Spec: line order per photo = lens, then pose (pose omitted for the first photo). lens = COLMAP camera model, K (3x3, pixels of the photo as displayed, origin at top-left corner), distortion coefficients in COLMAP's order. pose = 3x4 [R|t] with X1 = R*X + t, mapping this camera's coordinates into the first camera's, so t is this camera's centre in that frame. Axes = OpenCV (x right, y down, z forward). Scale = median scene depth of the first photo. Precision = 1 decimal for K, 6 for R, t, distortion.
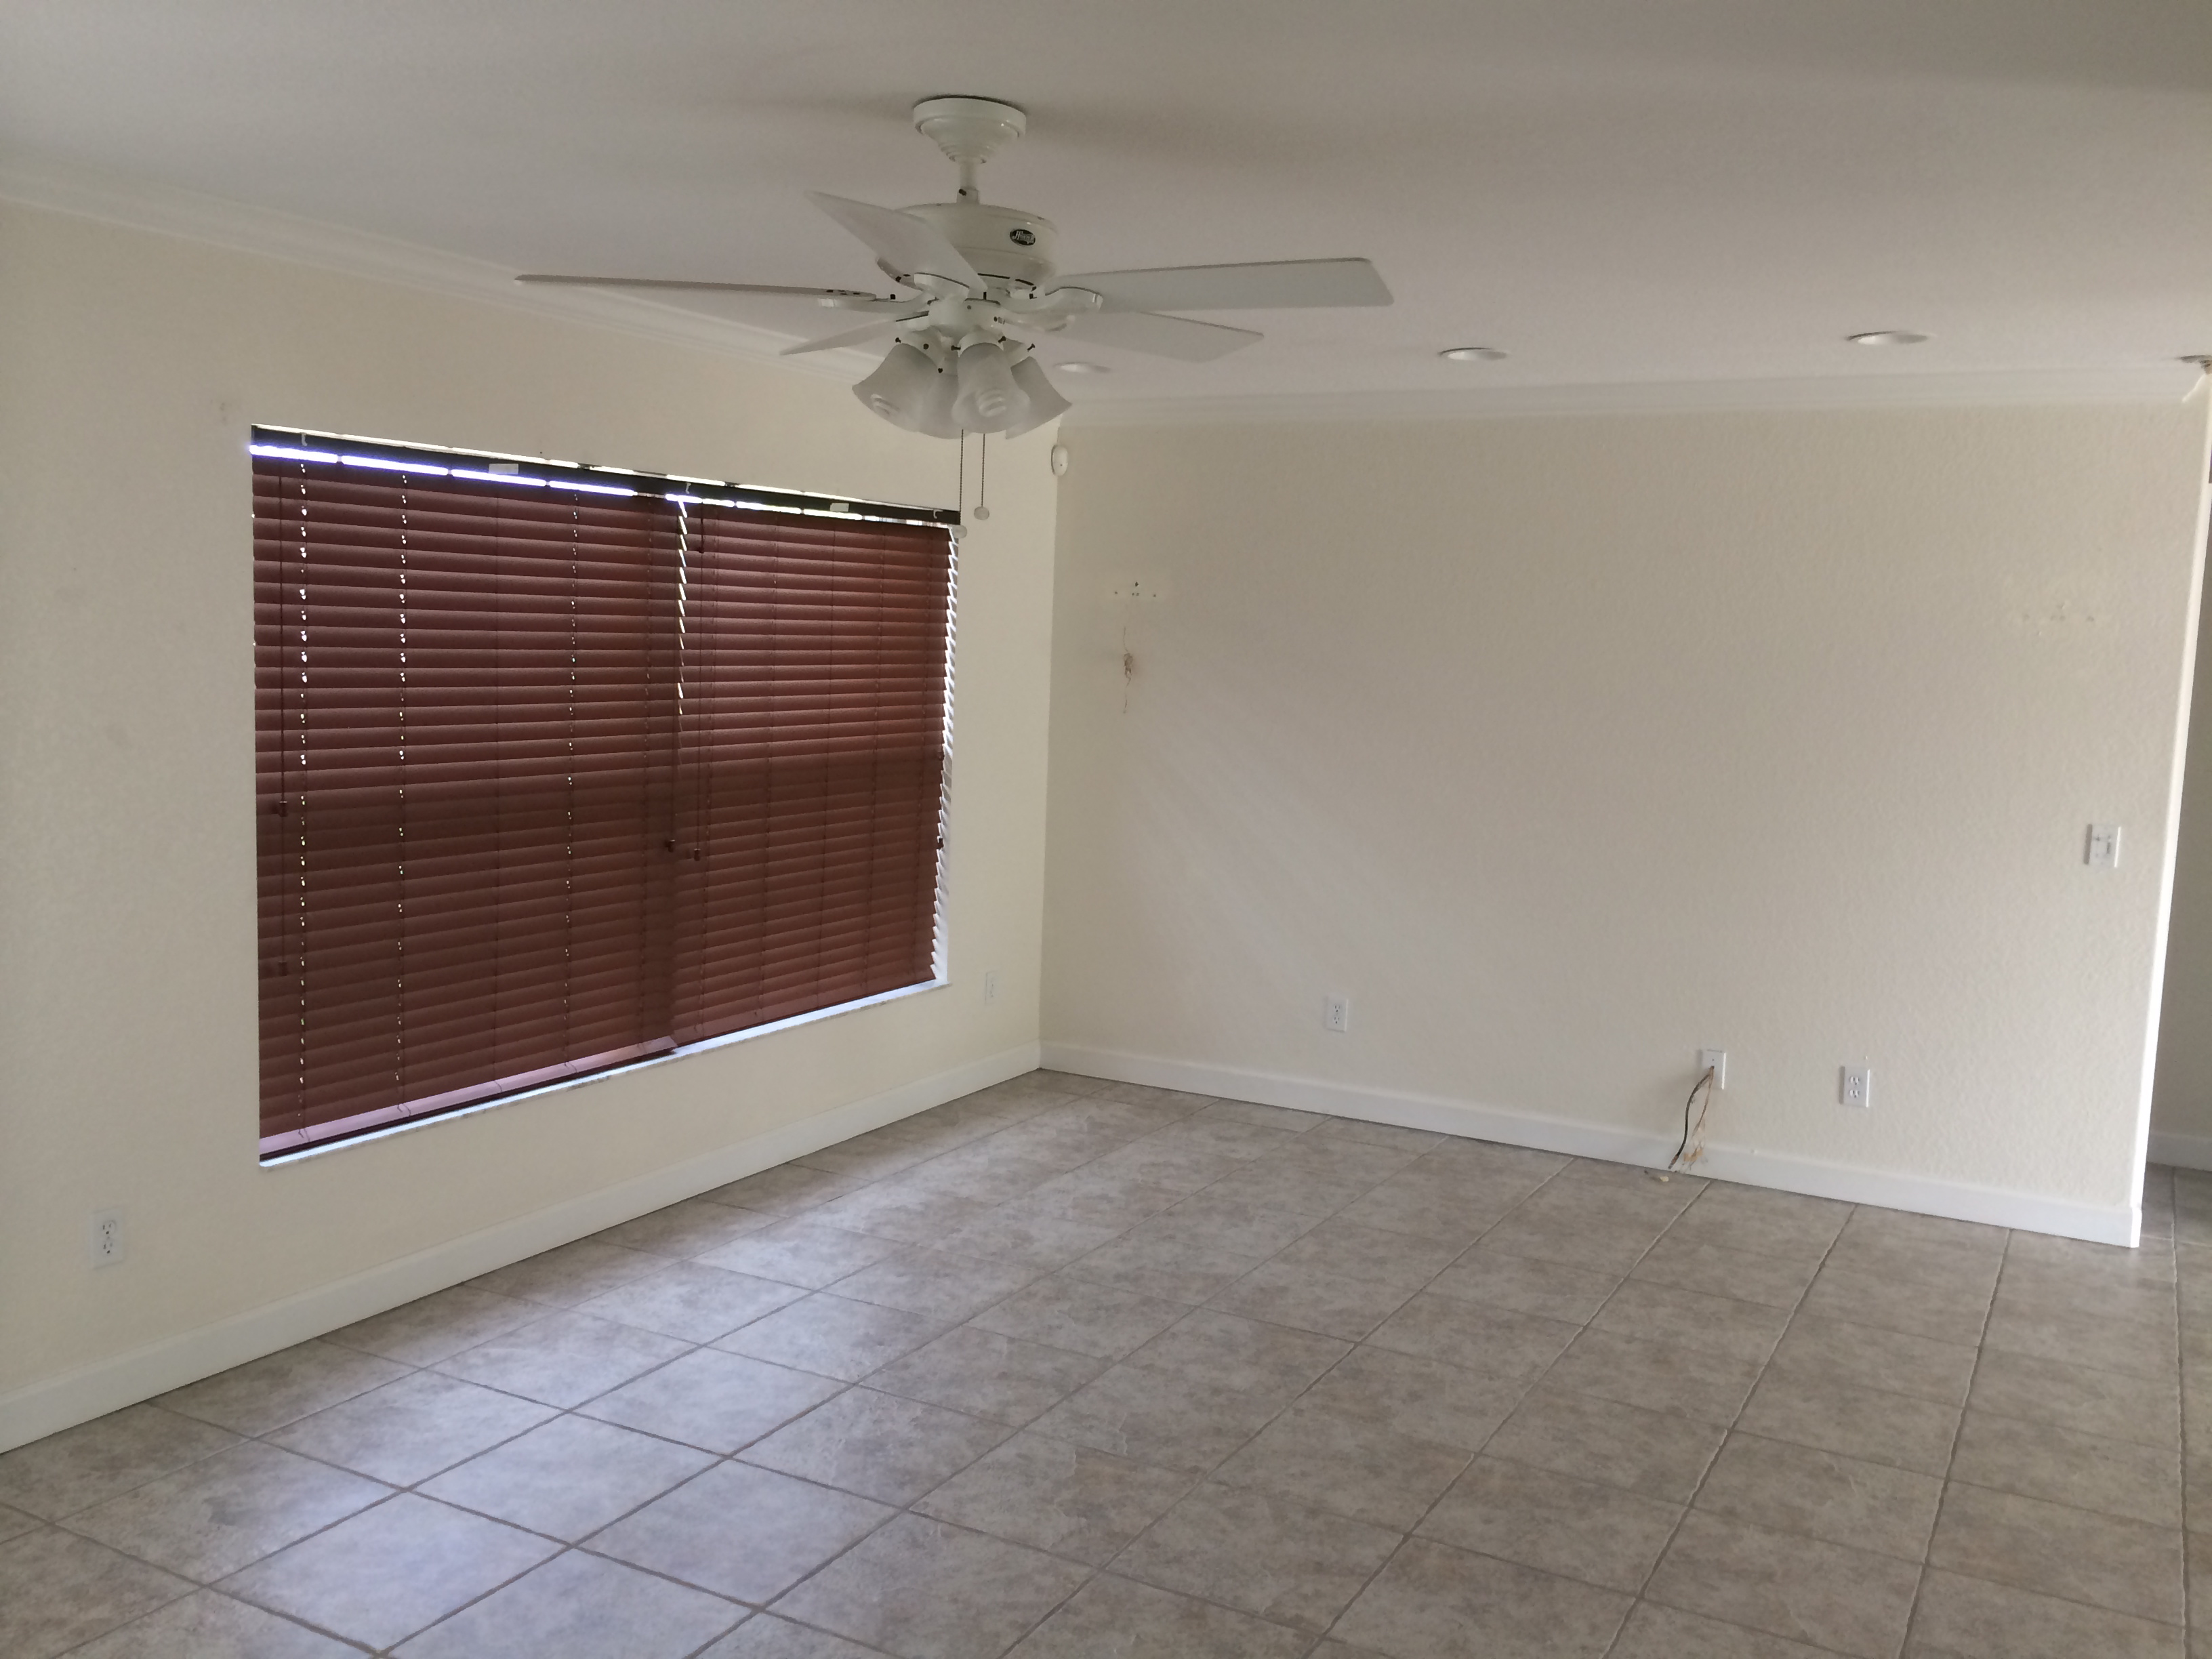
lens RADIAL K [[1886.5, 0, 1104.1], [0, 1886.5, 827.7], [0, 0, 1]] dist [0.056520, -0.069904]
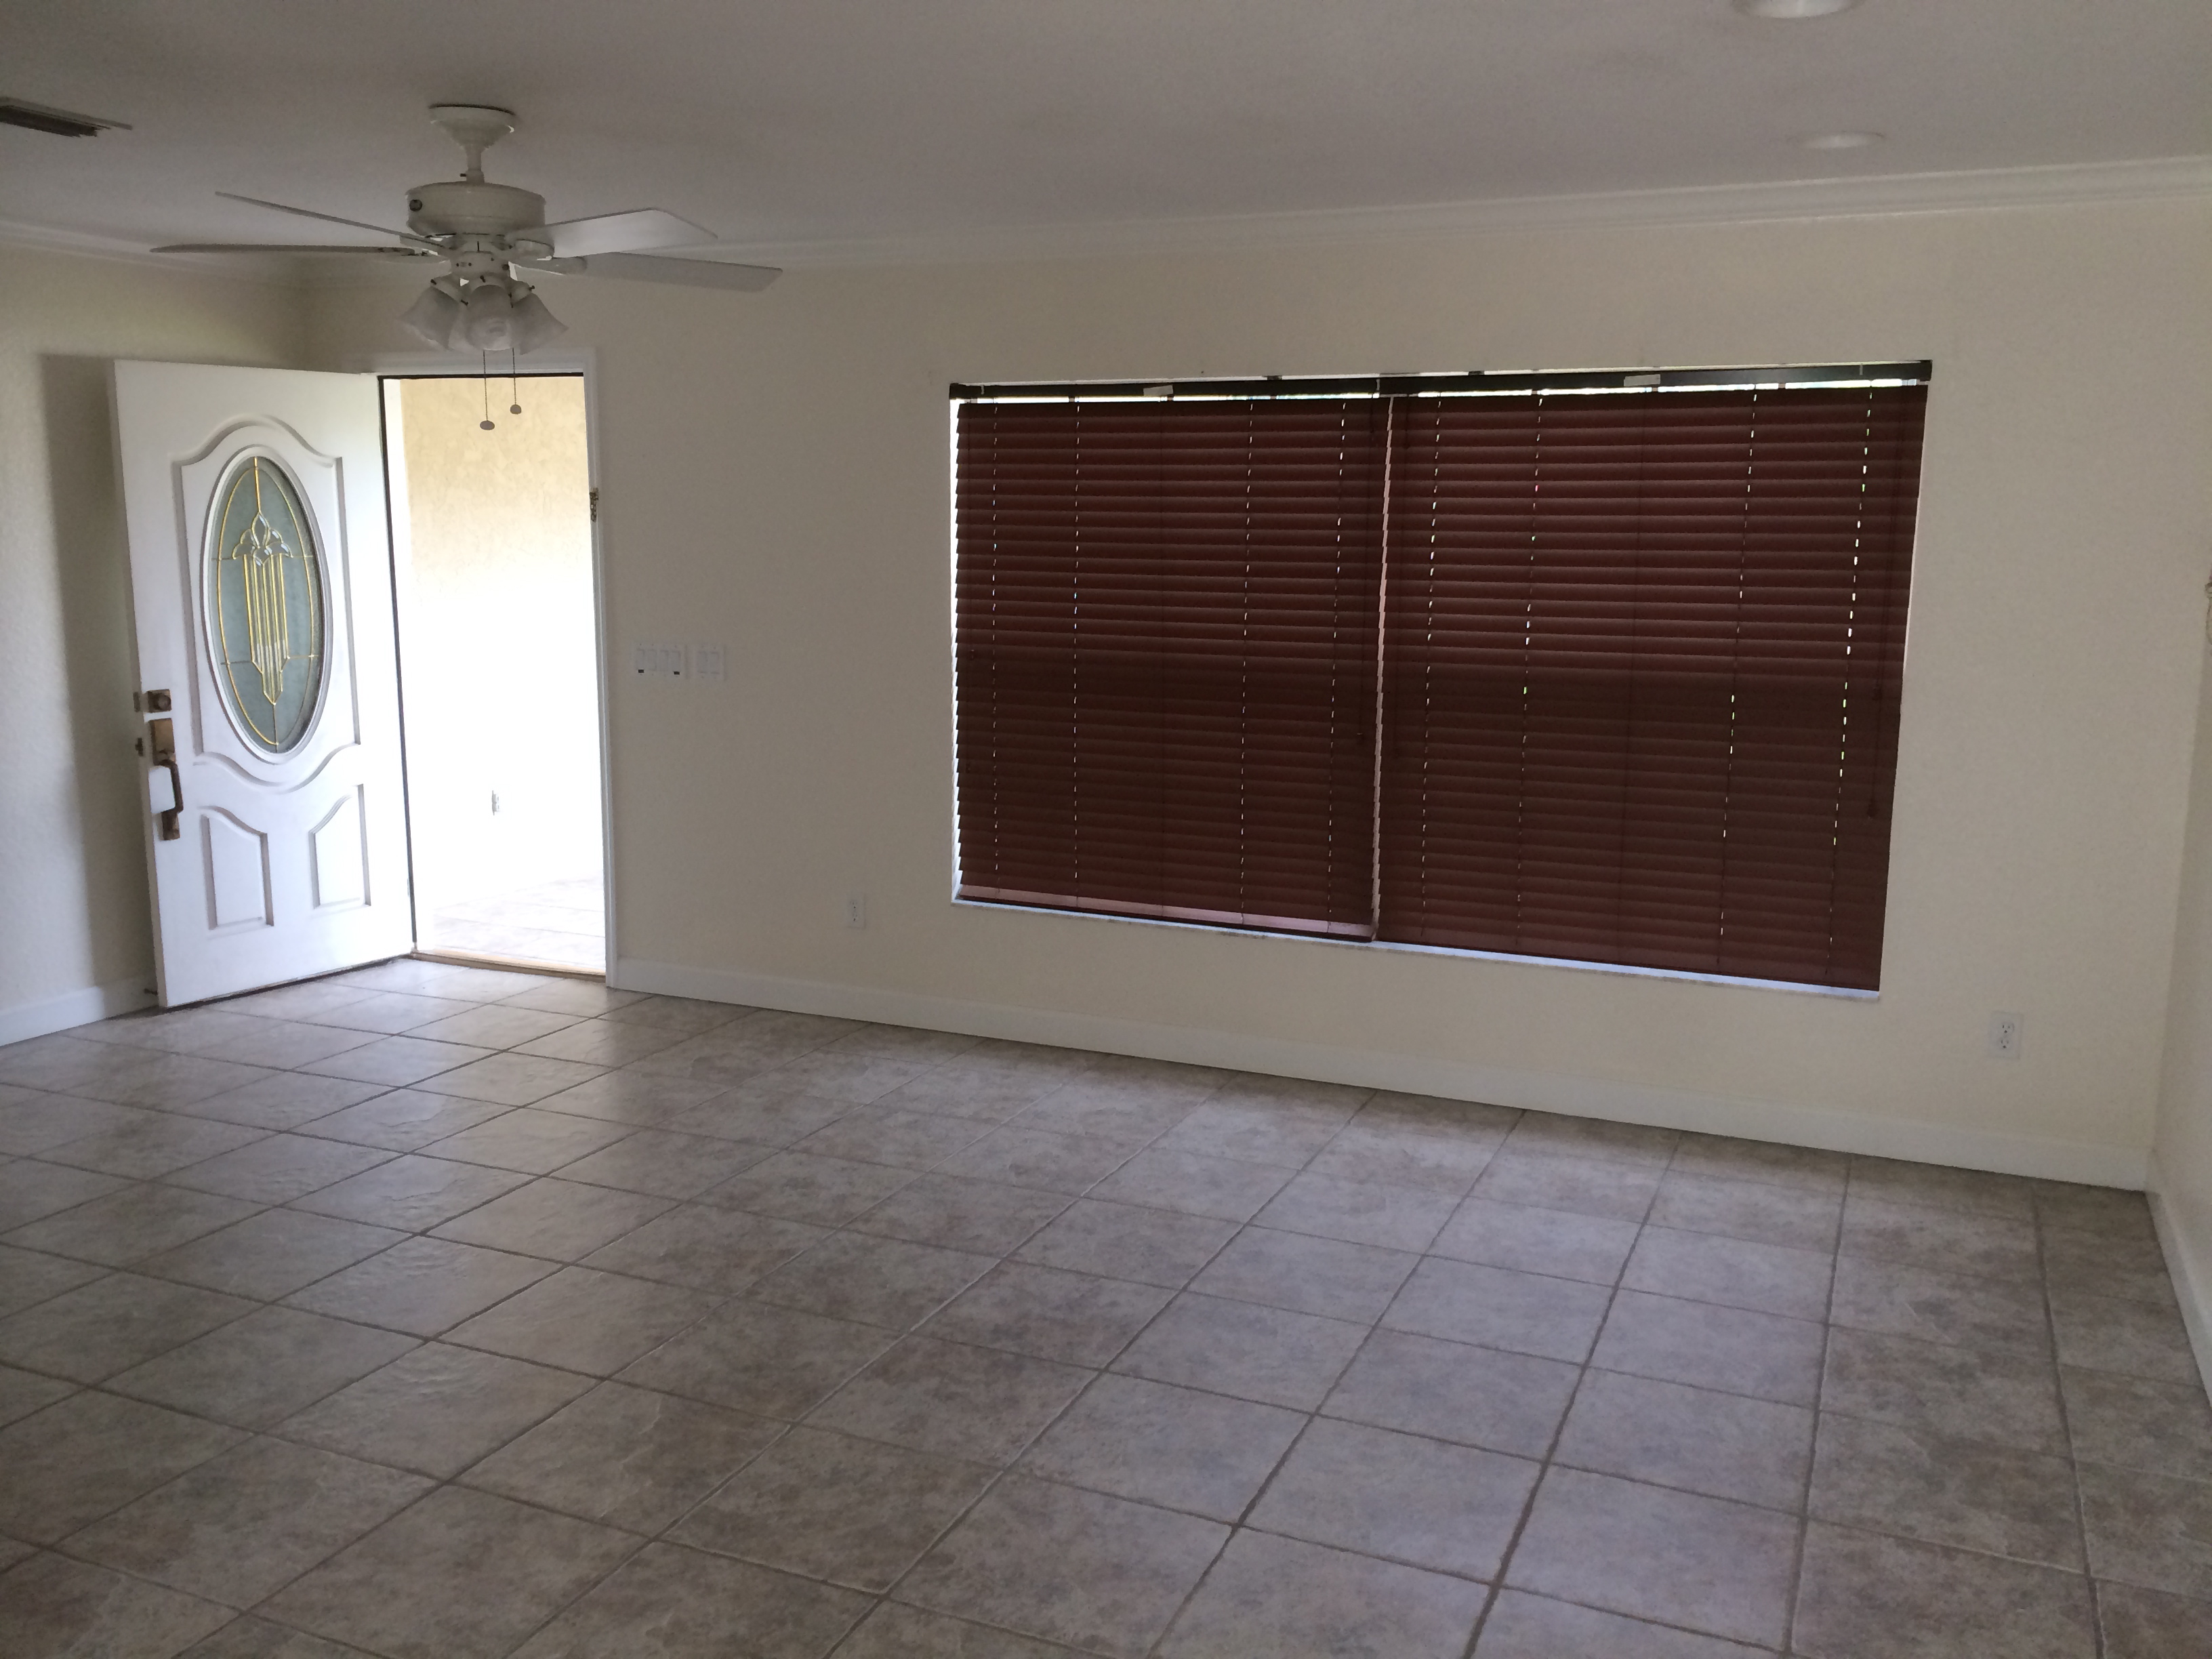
lens RADIAL K [[1886.5, 0, 1104.1], [0, 1886.5, 827.7], [0, 0, 1]] dist [0.056520, -0.069904]
pose [[0.100479, 0.130339, -0.986365, 0.874680], [-0.115270, 0.986231, 0.118579, -0.054441], [0.988239, 0.101784, 0.114120, 0.846720]]
